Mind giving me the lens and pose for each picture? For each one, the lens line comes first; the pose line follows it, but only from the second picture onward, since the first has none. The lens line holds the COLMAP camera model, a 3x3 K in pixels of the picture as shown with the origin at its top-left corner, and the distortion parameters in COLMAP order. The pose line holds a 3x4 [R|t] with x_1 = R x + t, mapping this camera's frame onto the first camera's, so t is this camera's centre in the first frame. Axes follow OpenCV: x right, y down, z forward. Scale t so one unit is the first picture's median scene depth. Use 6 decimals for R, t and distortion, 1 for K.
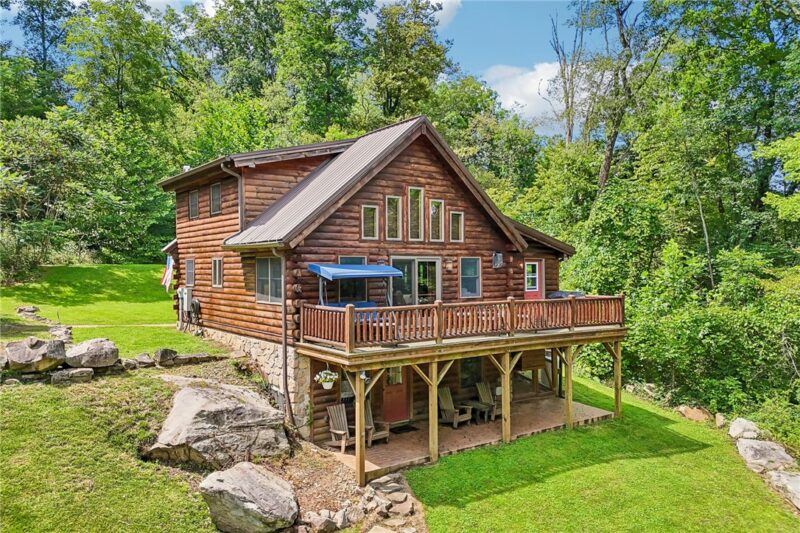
lens RADIAL K [[584.8, 0, 400.0], [0, 584.8, 266.5], [0, 0, 1]] dist [0.077894, -0.091373]
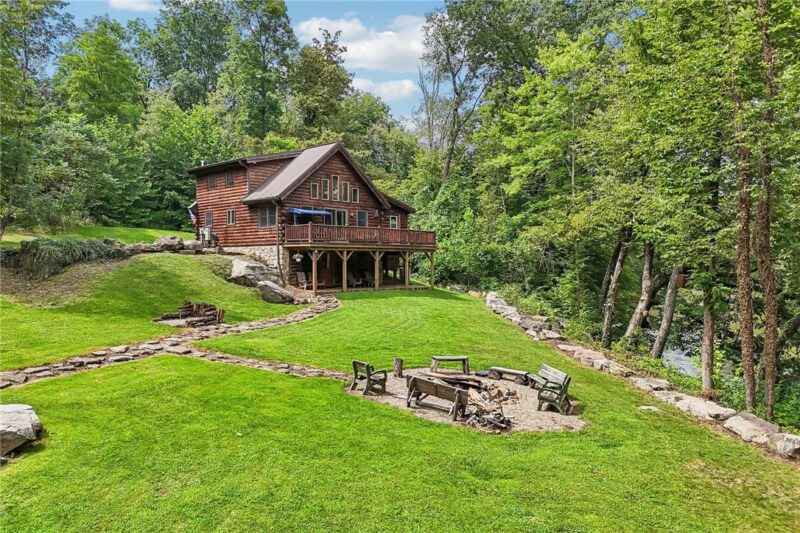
lens RADIAL K [[584.8, 0, 400.0], [0, 584.8, 266.5], [0, 0, 1]] dist [0.077894, -0.091373]
pose [[0.986633, -0.000021, 0.162959, -0.080355], [-0.001410, 0.999961, 0.008665, 0.158597], [-0.162953, -0.008779, 0.986595, -1.018808]]
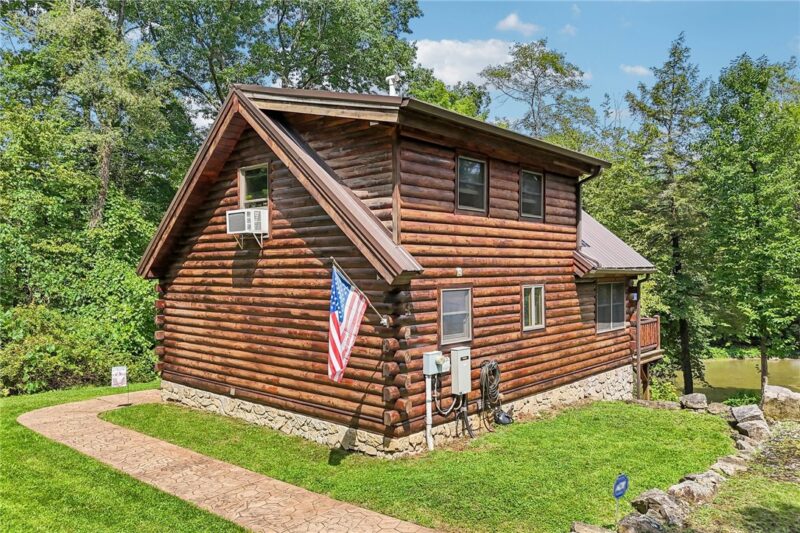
lens RADIAL K [[584.8, 0, 400.0], [0, 584.8, 266.5], [0, 0, 1]] dist [0.077894, -0.091373]
pose [[-0.181989, 0.004936, 0.983288, -0.940641], [0.001601, 0.999988, -0.004723, -0.032567], [-0.983299, 0.000715, -0.181995, 1.279101]]
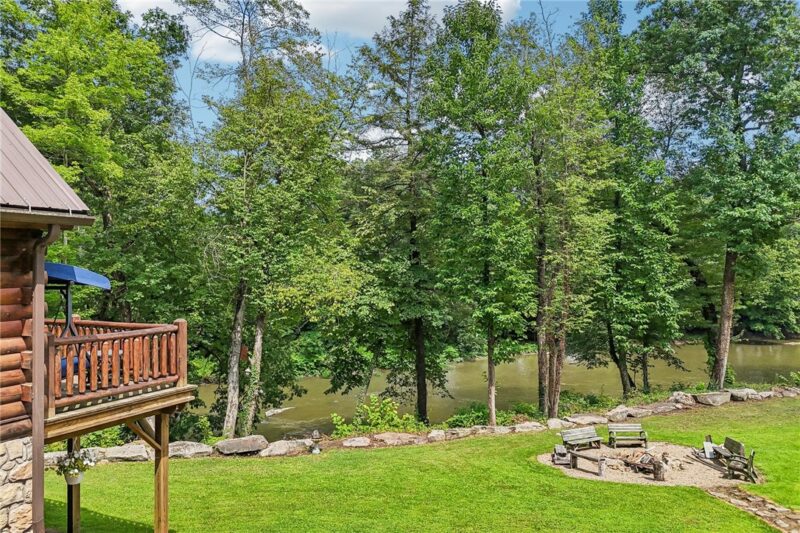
lens RADIAL K [[584.8, 0, 400.0], [0, 584.8, 266.5], [0, 0, 1]] dist [0.077894, -0.091373]
pose [[-0.446075, 0.006296, 0.894973, -0.574787], [0.002154, 0.999980, -0.005961, 0.004365], [-0.894993, -0.000732, -0.446079, 0.712341]]
